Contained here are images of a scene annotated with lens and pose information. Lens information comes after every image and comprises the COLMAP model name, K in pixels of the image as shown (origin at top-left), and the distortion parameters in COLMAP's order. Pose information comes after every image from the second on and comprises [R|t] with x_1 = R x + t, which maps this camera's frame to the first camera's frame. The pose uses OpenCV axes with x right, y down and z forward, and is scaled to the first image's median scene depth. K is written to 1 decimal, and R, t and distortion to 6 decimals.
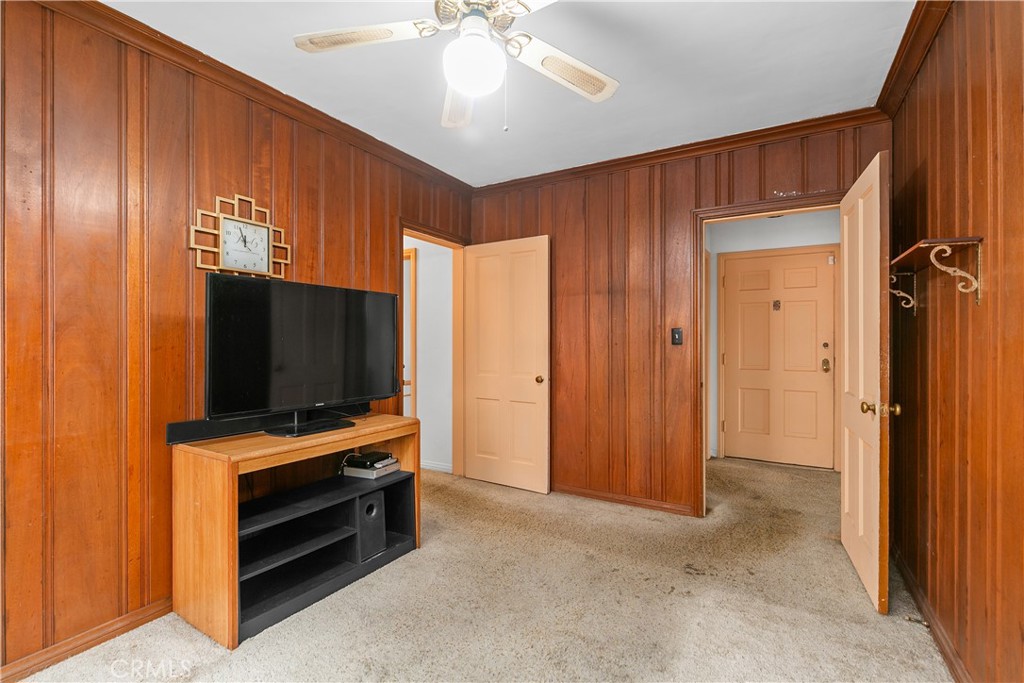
lens RADIAL K [[467.7, 0, 506.1], [0, 467.7, 338.5], [0, 0, 1]] dist [0.003774, -0.002764]
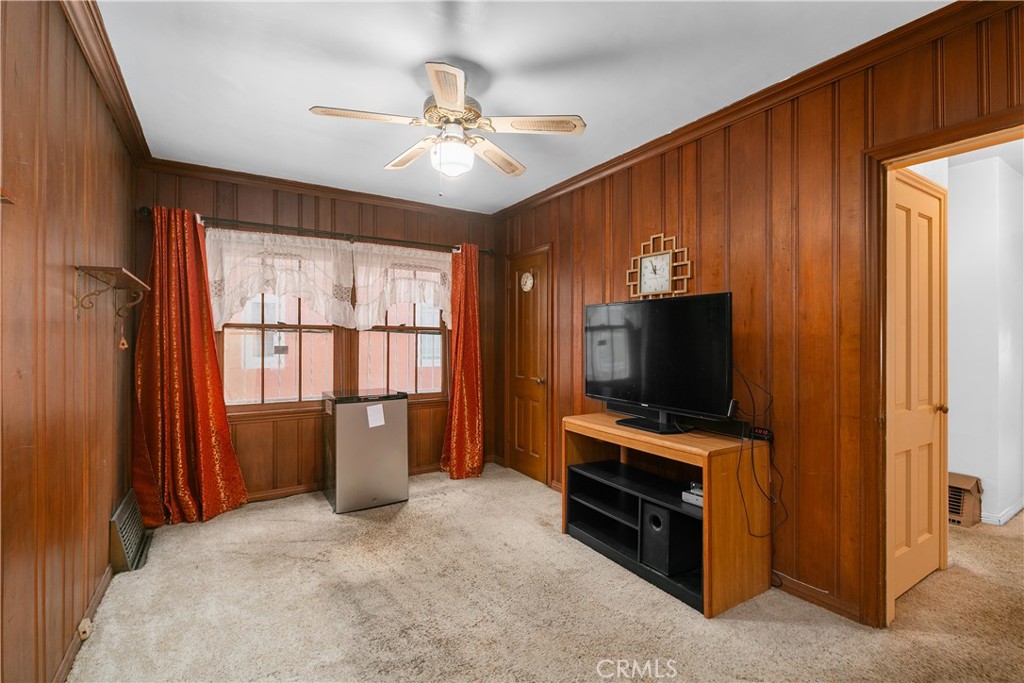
lens RADIAL K [[467.7, 0, 508.1], [0, 467.7, 343.1], [0, 0, 1]] dist [0.003774, -0.002764]
pose [[-0.460900, -0.000447, -0.887452, 0.744750], [0.001186, 0.999999, -0.001119, -0.008178], [0.887451, -0.001569, -0.460899, 1.211097]]
